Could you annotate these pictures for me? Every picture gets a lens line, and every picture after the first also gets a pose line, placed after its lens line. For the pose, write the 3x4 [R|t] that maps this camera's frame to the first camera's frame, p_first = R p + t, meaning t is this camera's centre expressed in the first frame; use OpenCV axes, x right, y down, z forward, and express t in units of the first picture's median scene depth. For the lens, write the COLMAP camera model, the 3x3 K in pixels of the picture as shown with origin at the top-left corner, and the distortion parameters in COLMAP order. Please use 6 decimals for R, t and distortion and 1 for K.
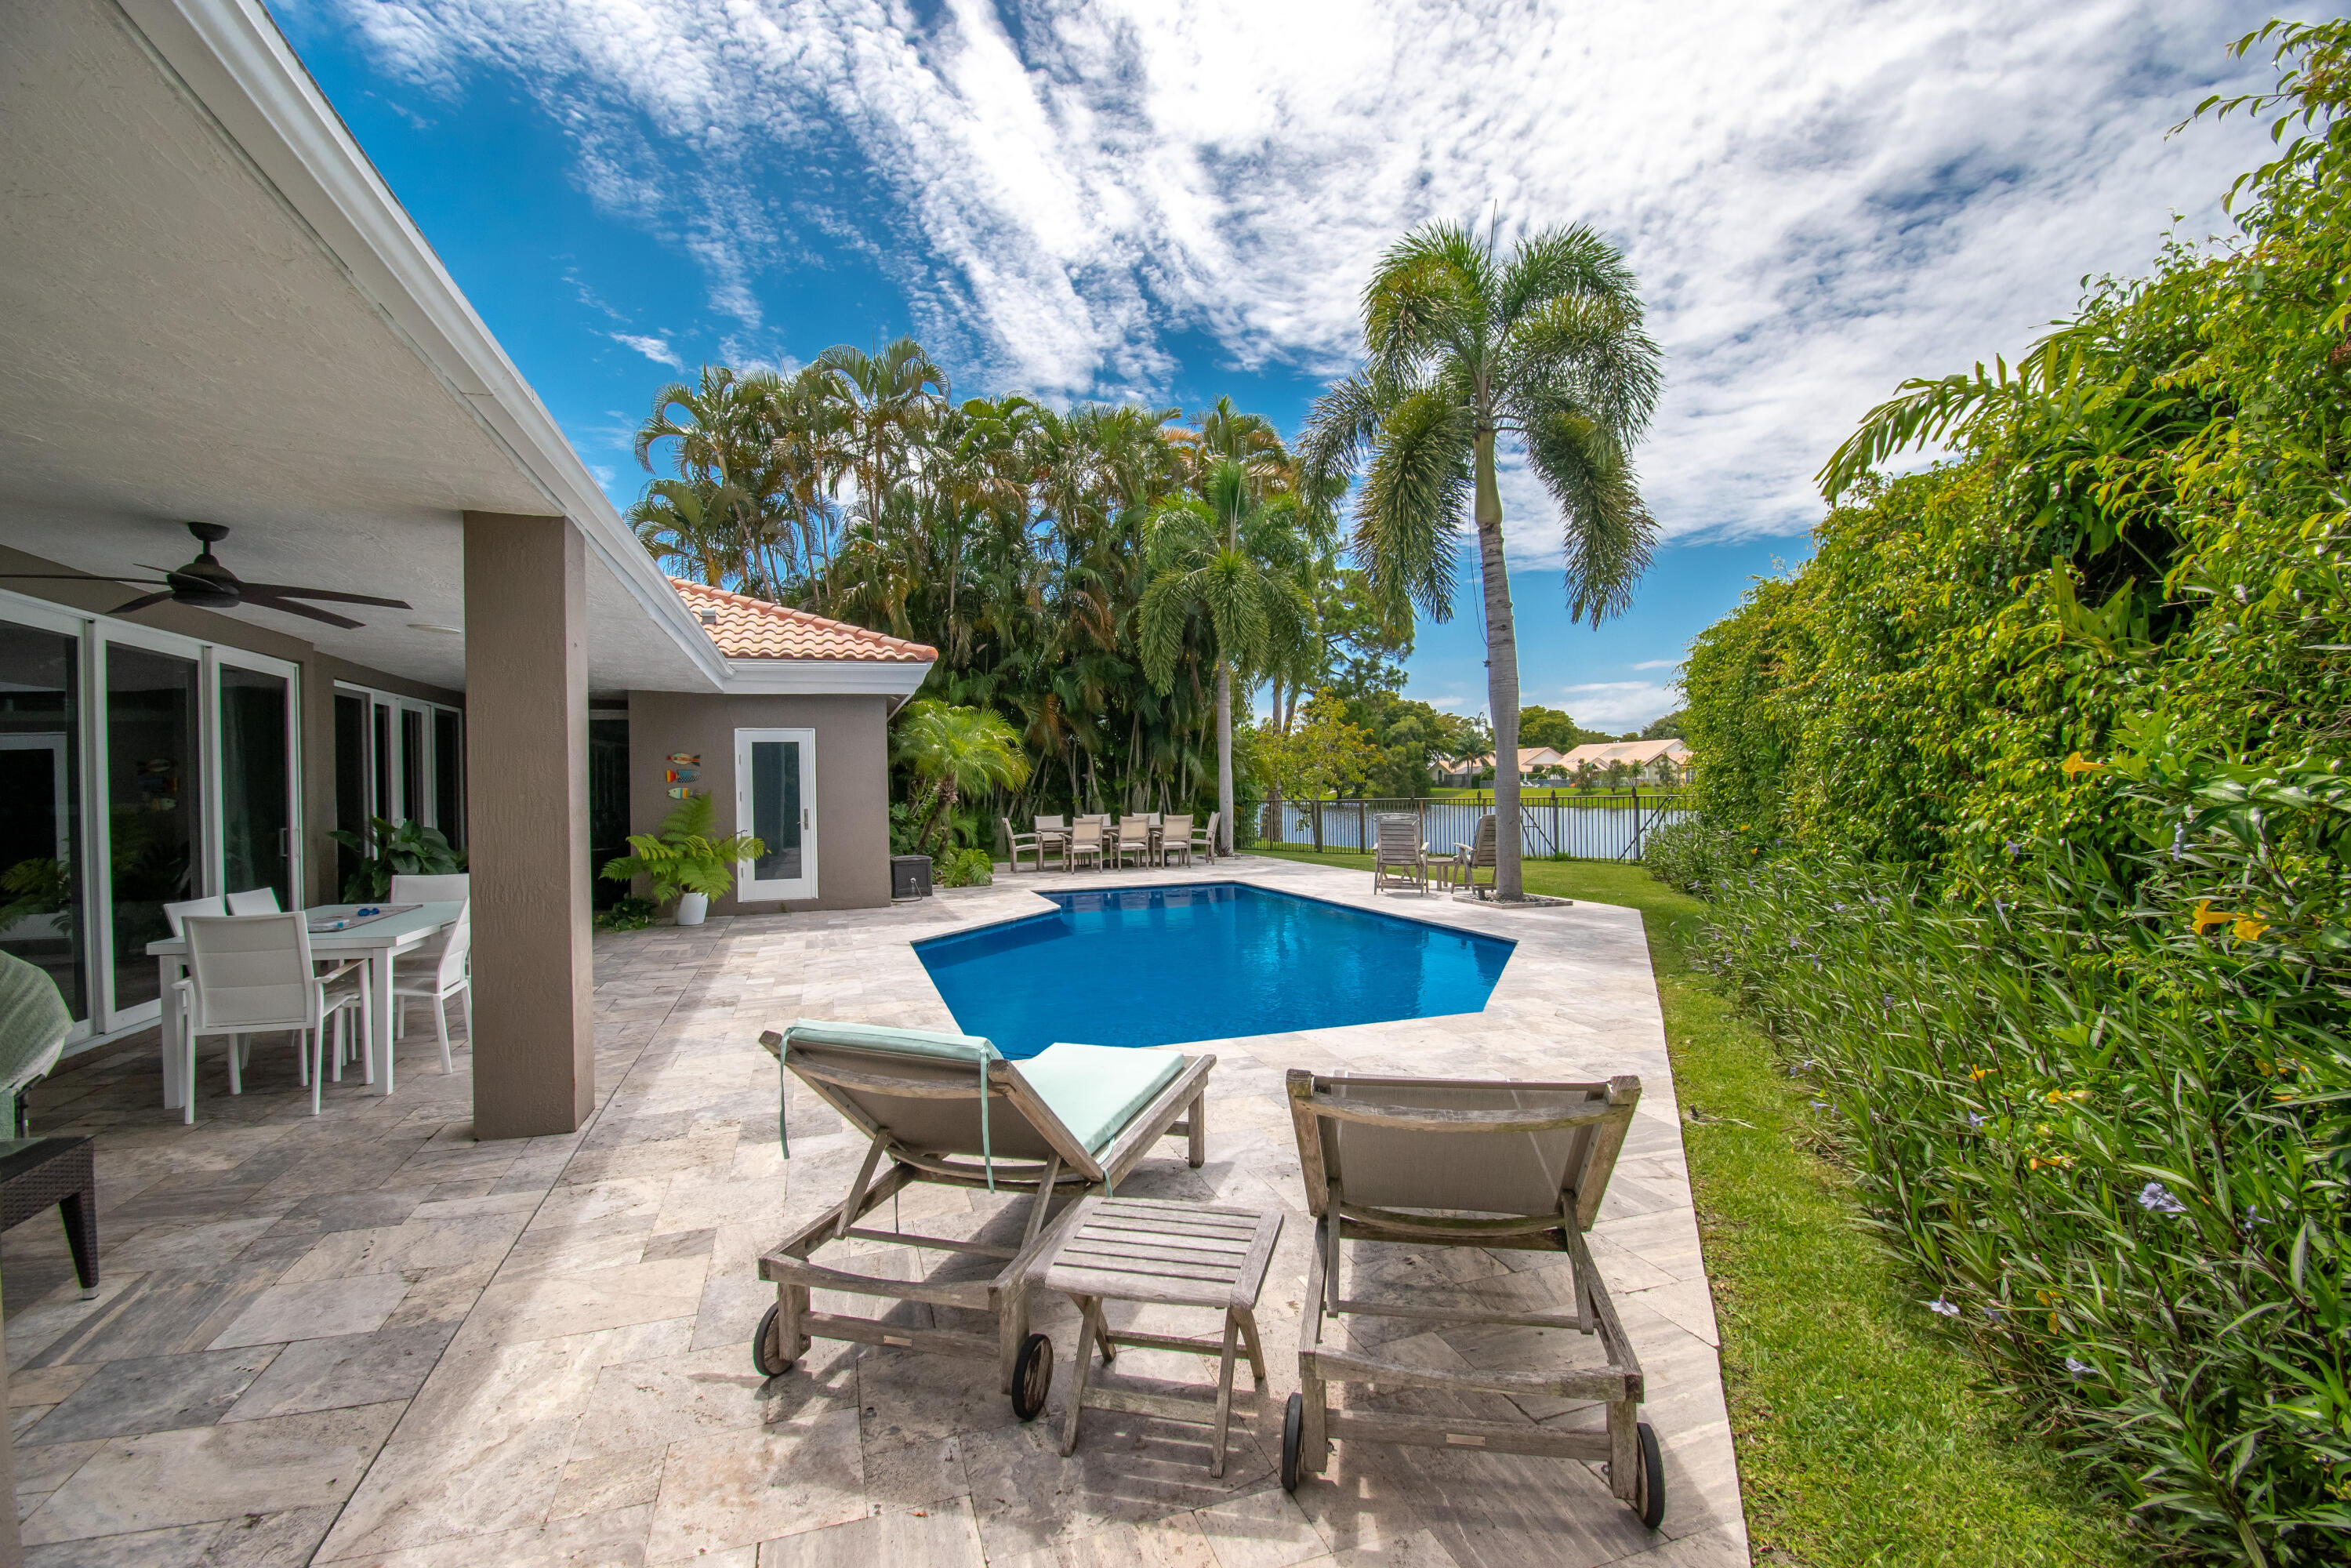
lens RADIAL K [[1042.5, 0, 1175.9], [0, 1042.5, 770.9], [0, 0, 1]] dist [-0.025941, -0.004172]
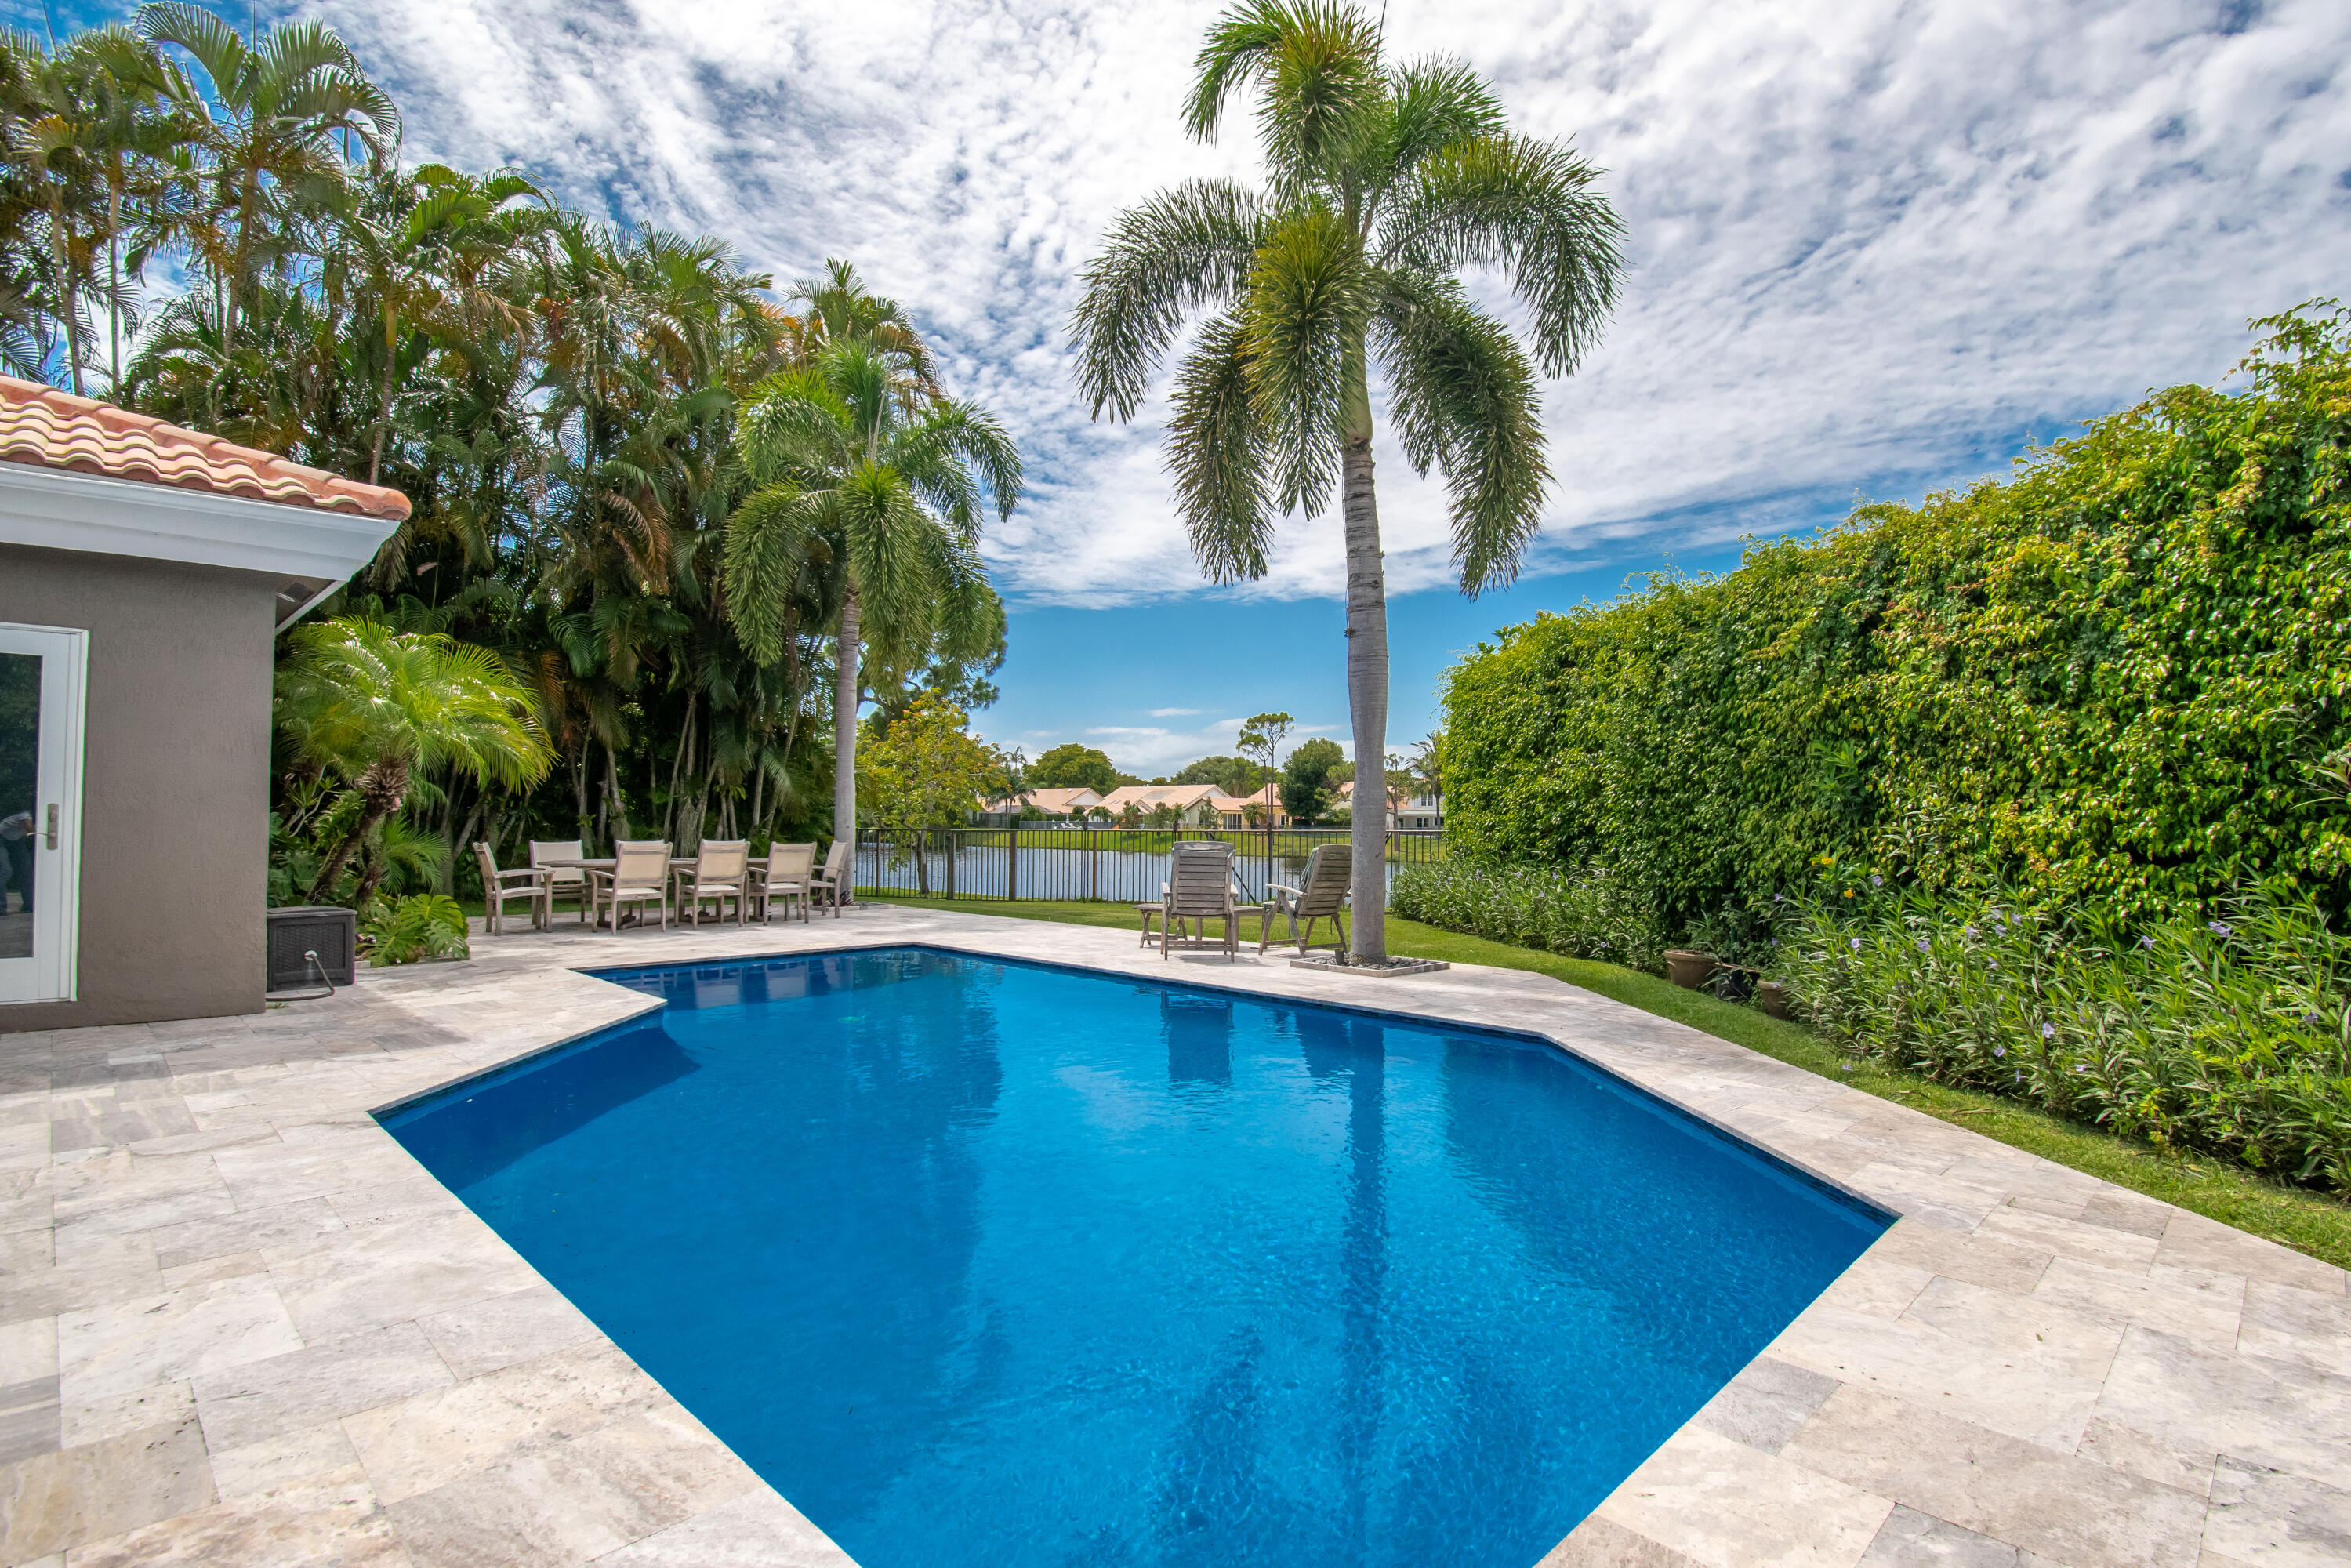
lens RADIAL K [[1042.5, 0, 1130.9], [0, 1042.5, 811.7], [0, 0, 1]] dist [-0.025941, -0.004172]
pose [[0.881562, 0.034792, 0.470785, -0.073856], [-0.031850, 0.999392, -0.014215, 0.015303], [-0.470993, -0.002463, 0.882134, 0.195652]]
